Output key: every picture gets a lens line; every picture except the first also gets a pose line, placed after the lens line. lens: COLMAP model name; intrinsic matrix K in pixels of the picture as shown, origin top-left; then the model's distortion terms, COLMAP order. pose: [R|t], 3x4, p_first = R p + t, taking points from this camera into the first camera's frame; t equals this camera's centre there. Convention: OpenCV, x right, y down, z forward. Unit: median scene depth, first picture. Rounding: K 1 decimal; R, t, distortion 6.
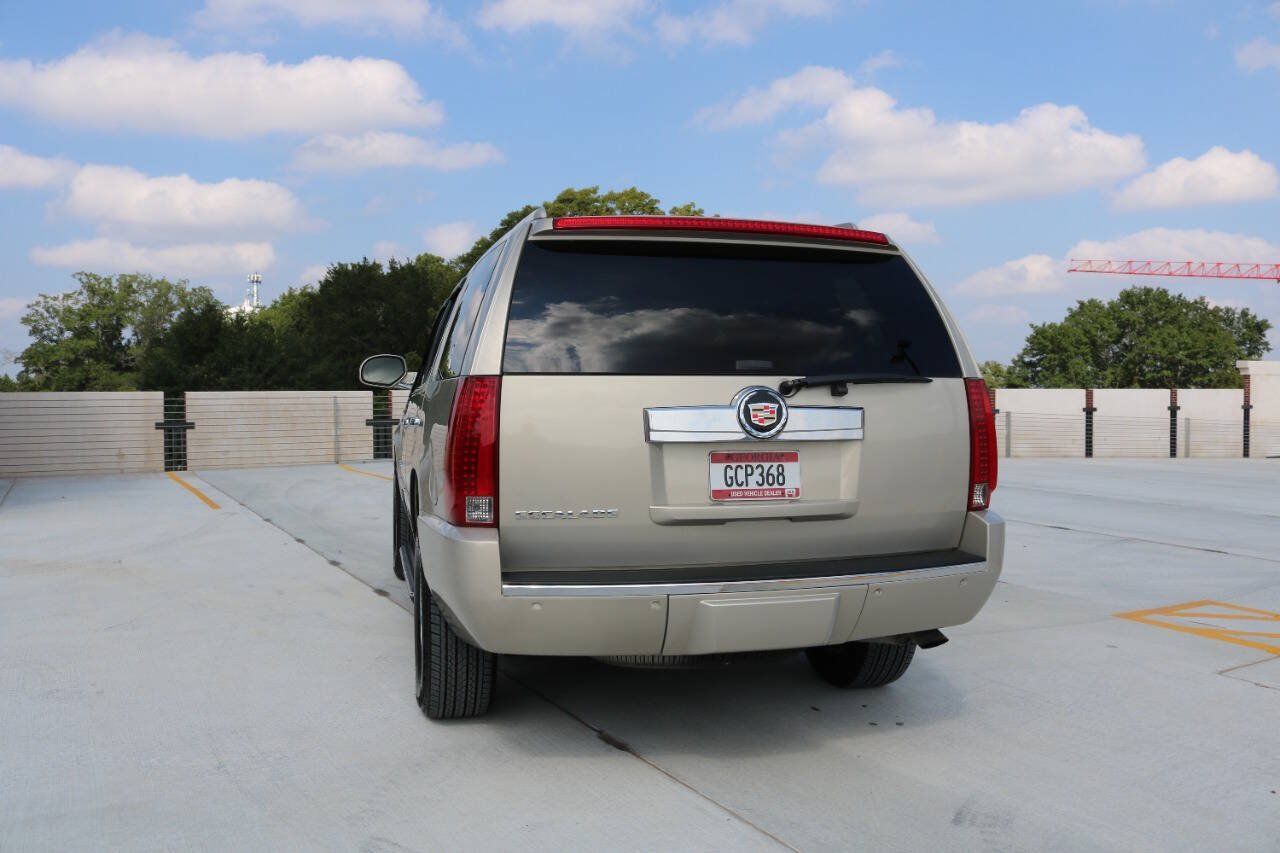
lens RADIAL K [[1047.6, 0, 635.4], [0, 1047.6, 426.7], [0, 0, 1]] dist [-0.162738, 0.130820]
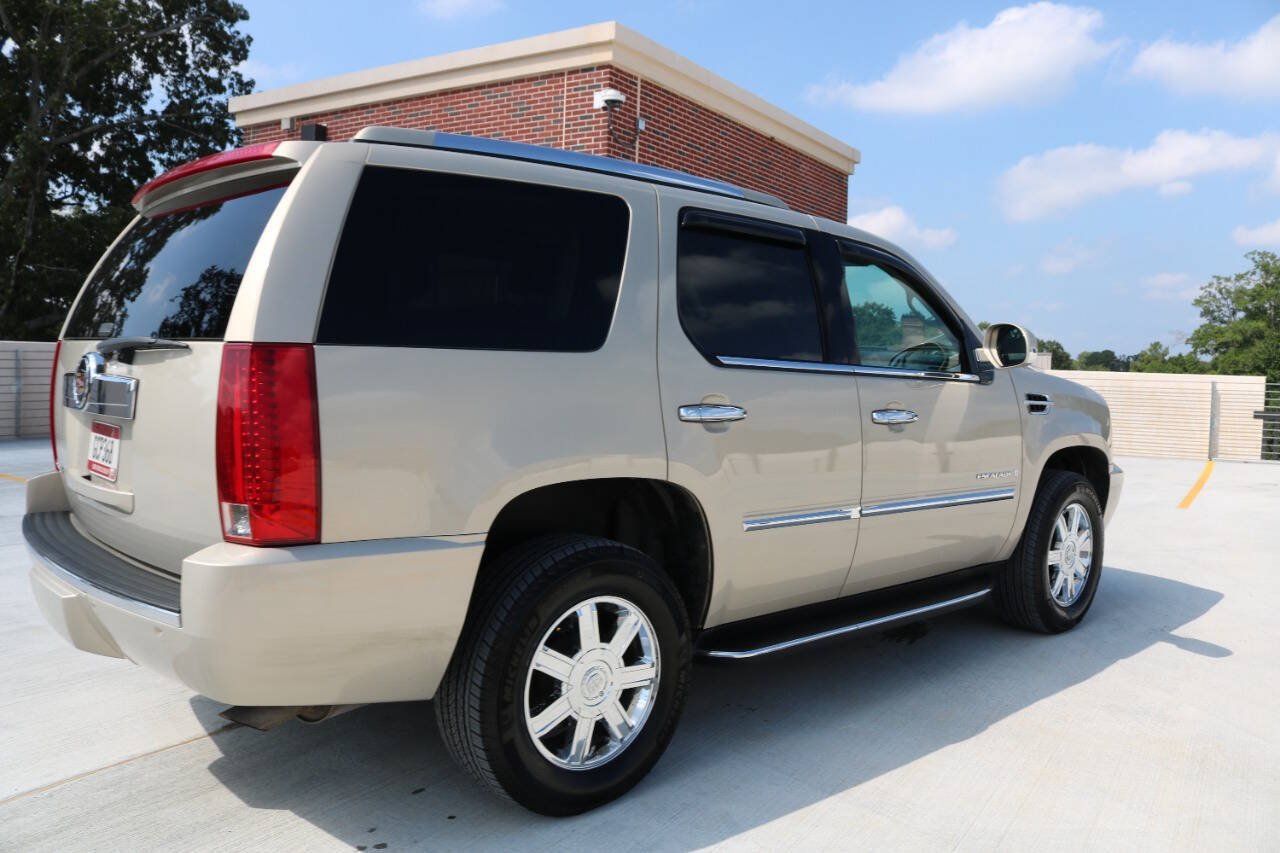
lens RADIAL K [[1047.6, 0, 635.4], [0, 1047.6, 426.7], [0, 0, 1]] dist [-0.162738, 0.130820]
pose [[0.473314, 0.069772, -0.878126, 0.807435], [-0.054036, 0.997281, 0.050114, -0.031092], [0.879235, 0.023731, 0.475797, 0.718697]]
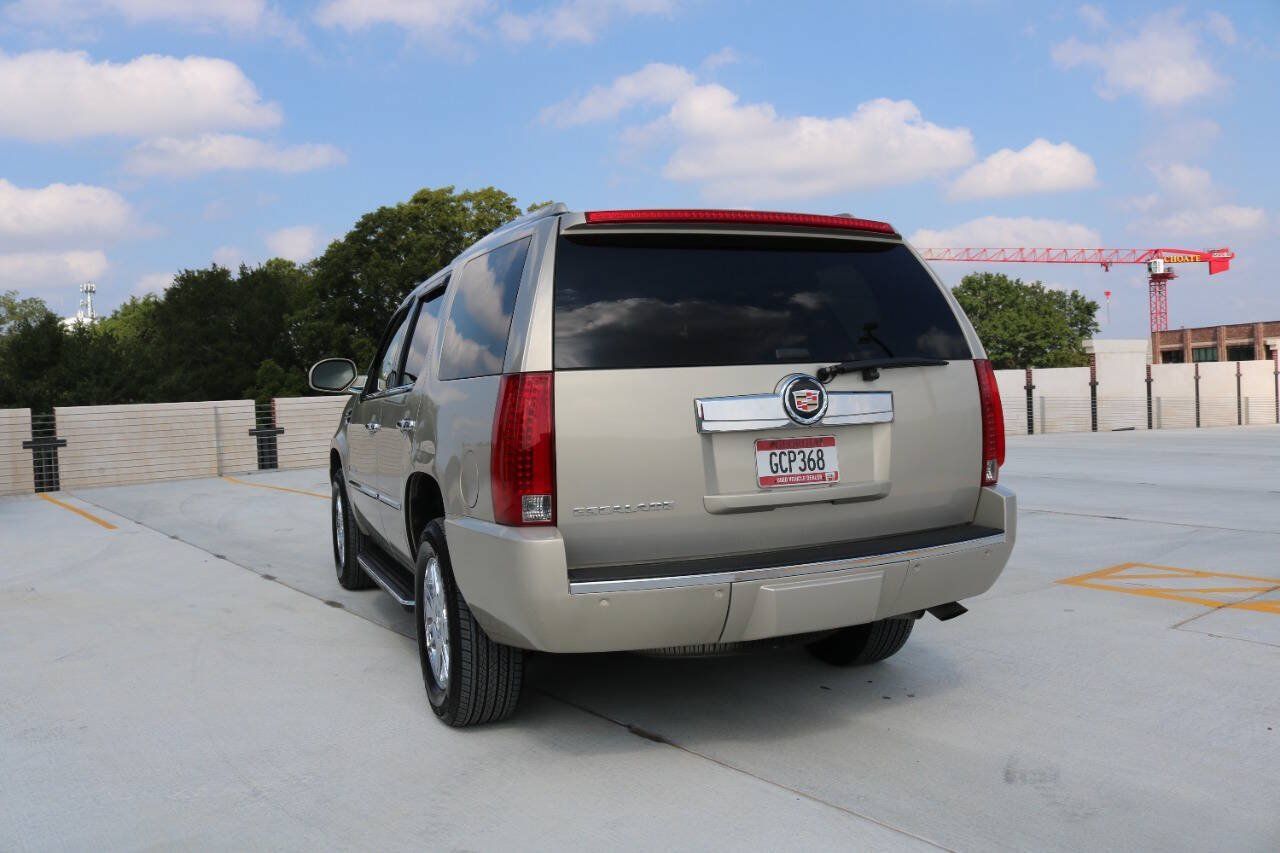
lens RADIAL K [[1047.0, 0, 636.4], [0, 1047.0, 420.6], [0, 0, 1]] dist [-0.159591, 0.125891]
pose [[0.989564, -0.040570, 0.138262, -0.131572], [0.041048, 0.999157, -0.000607, 0.000903], [-0.138121, 0.006276, 0.990395, 0.007875]]
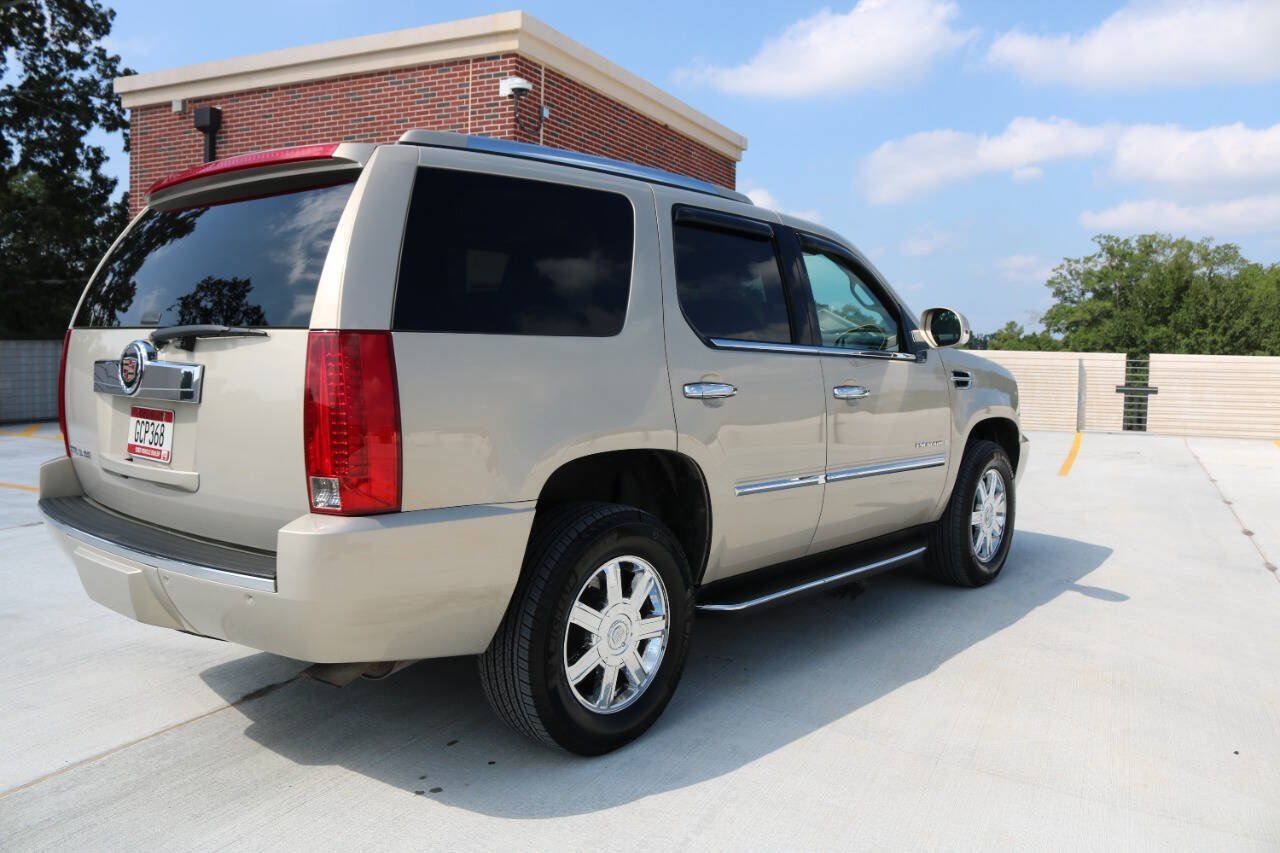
lens RADIAL K [[1047.6, 0, 635.4], [0, 1047.6, 426.7], [0, 0, 1]] dist [-0.162738, 0.130820]
pose [[0.579338, 0.074725, -0.811655, 0.820084], [-0.043911, 0.997204, 0.060466, -0.025531], [0.813904, 0.000610, 0.581000, 0.597535]]
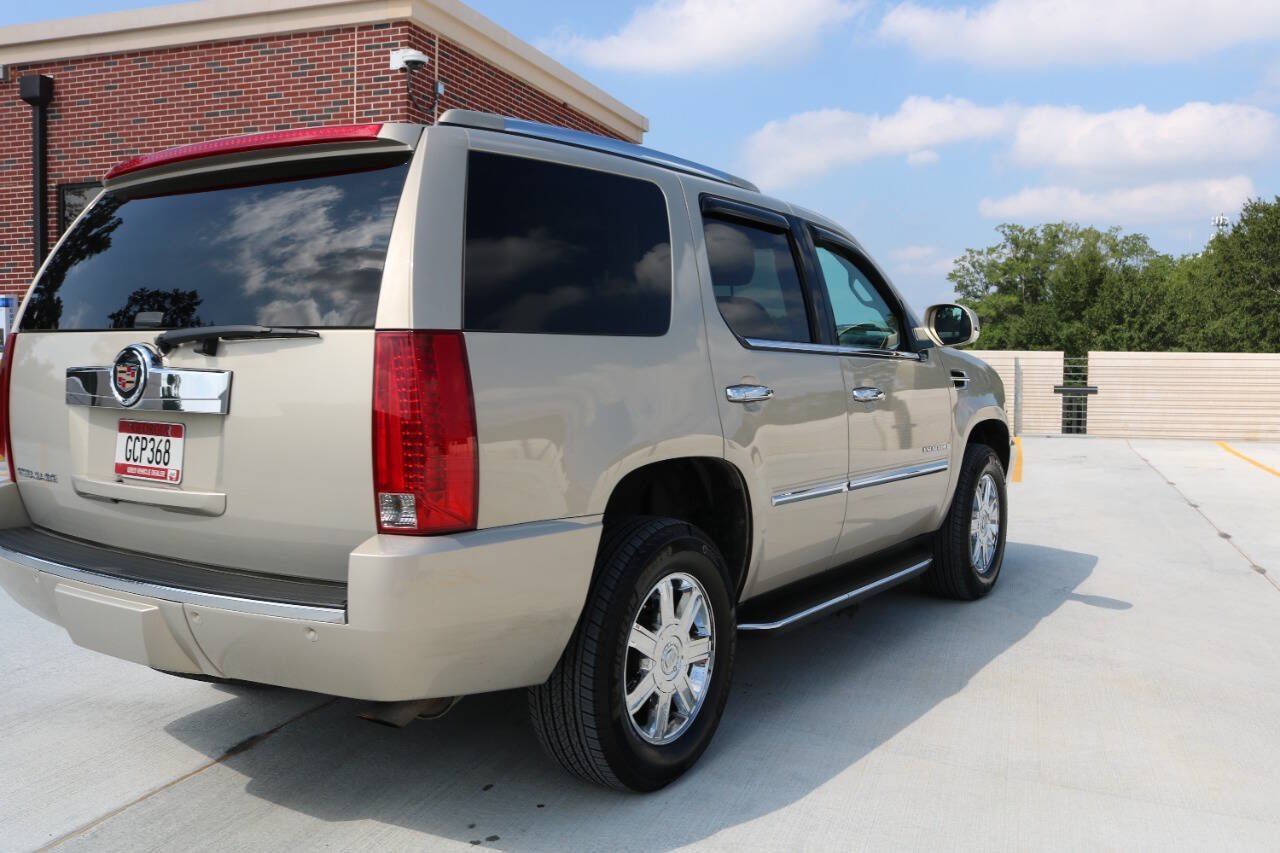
lens RADIAL K [[1174.9, 0, 640.0], [0, 1174.9, 426.5], [0, 0, 1]] dist [-0.154845, 0.143831]
pose [[0.676058, 0.053612, -0.734896, 0.766481], [-0.031394, 0.998540, 0.043965, -0.018202], [0.736180, -0.006651, 0.676753, 0.486654]]
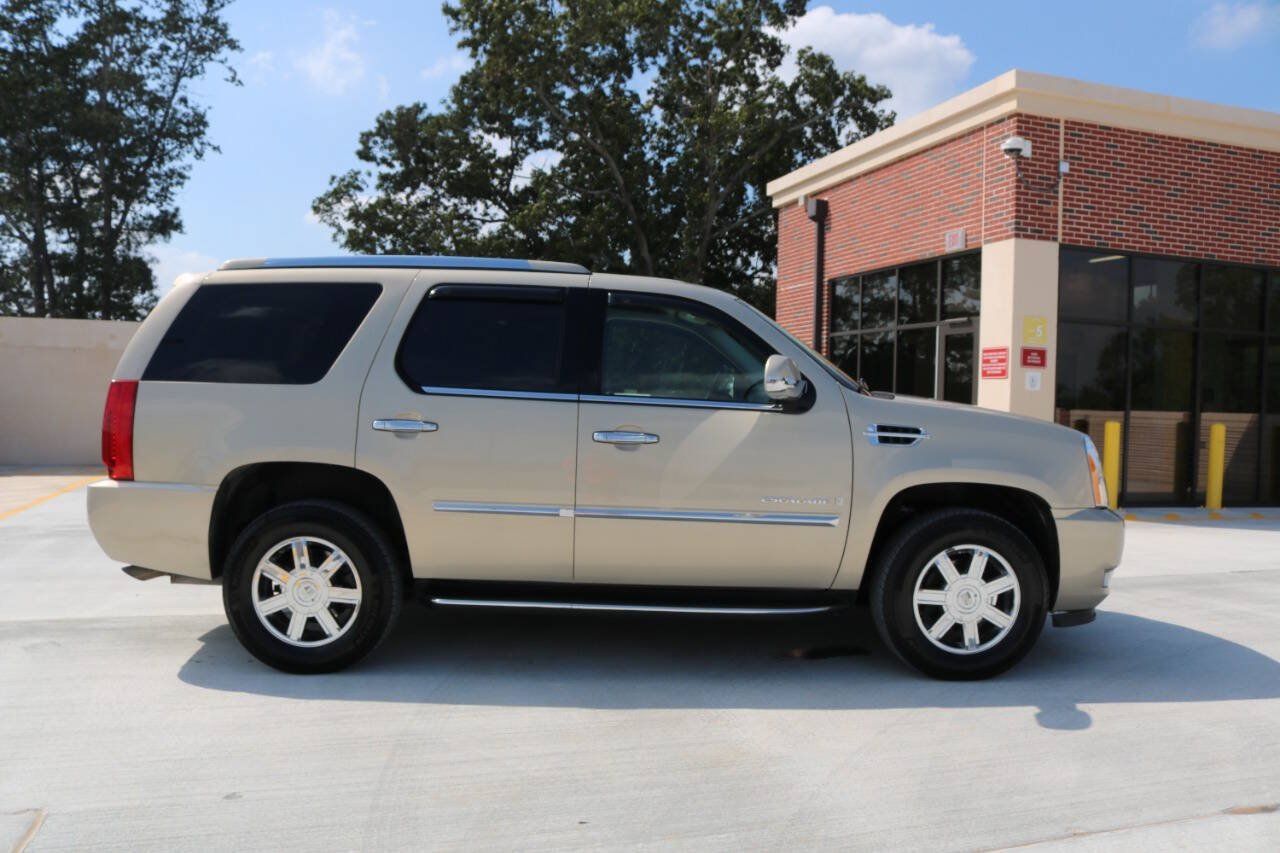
lens RADIAL K [[1047.6, 0, 635.4], [0, 1047.6, 426.7], [0, 0, 1]] dist [-0.162738, 0.130820]
pose [[-0.222600, 0.021911, -0.974664, 1.159305], [-0.055019, 0.997872, 0.034998, -0.055270], [0.973356, 0.061416, -0.220920, 1.547124]]
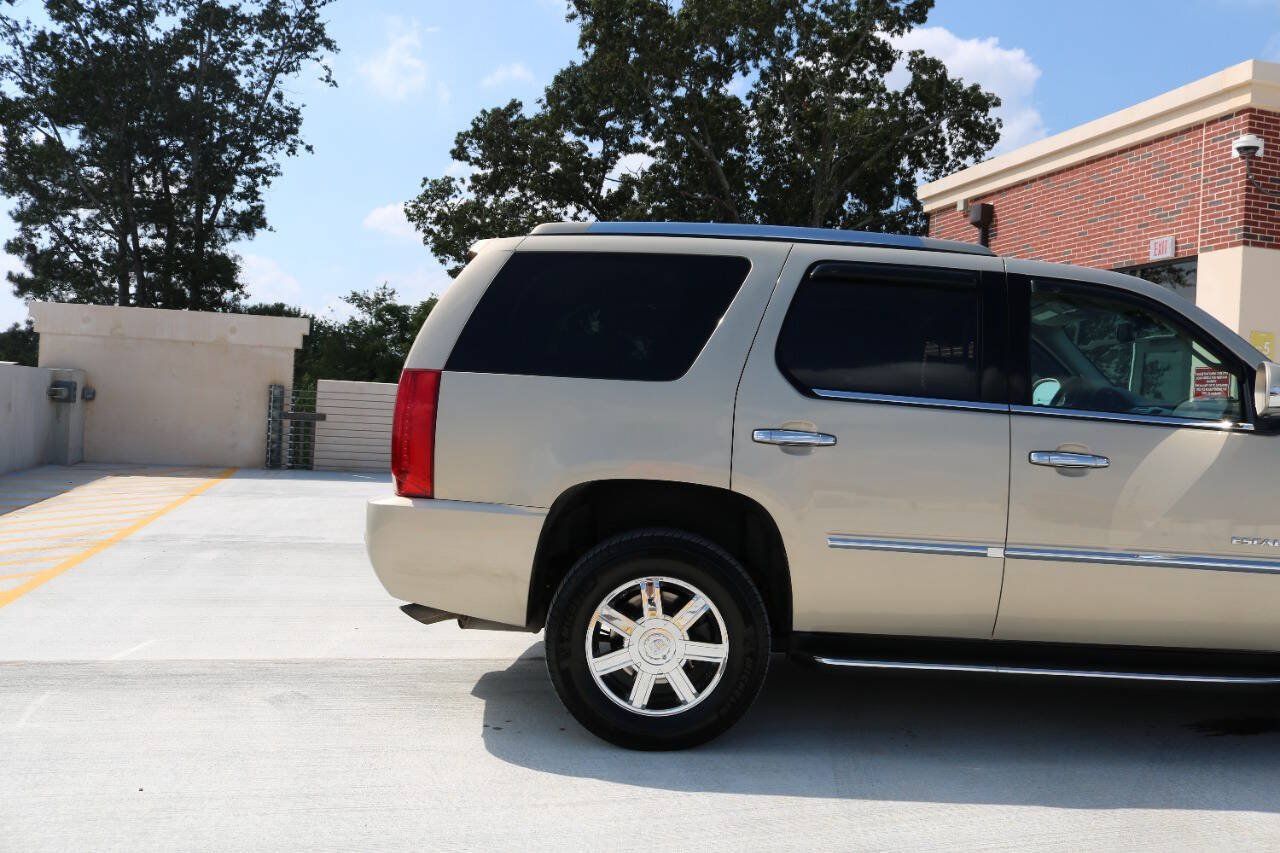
lens RADIAL K [[1047.6, 0, 635.4], [0, 1047.6, 426.7], [0, 0, 1]] dist [-0.162738, 0.130820]
pose [[-0.270573, 0.004748, -0.962688, 1.020679], [-0.081112, 0.996320, 0.027711, -0.028623], [0.959276, 0.085584, -0.269192, 1.198225]]
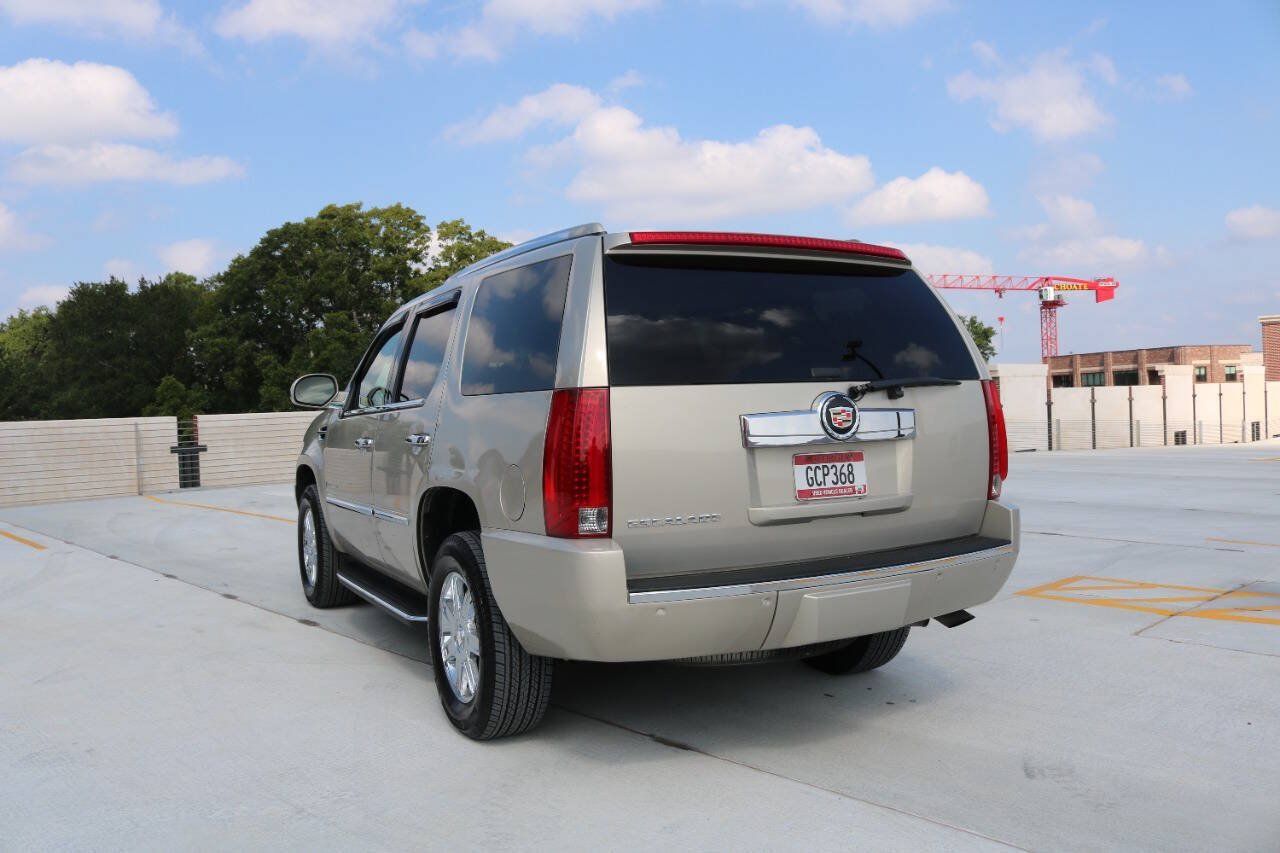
lens RADIAL K [[1047.6, 0, 635.4], [0, 1047.6, 426.7], [0, 0, 1]] dist [-0.162738, 0.130820]
pose [[0.972625, -0.033158, 0.230003, -0.235071], [0.036661, 0.999268, -0.010973, 0.001122], [-0.229471, 0.019104, 0.973128, 0.005721]]
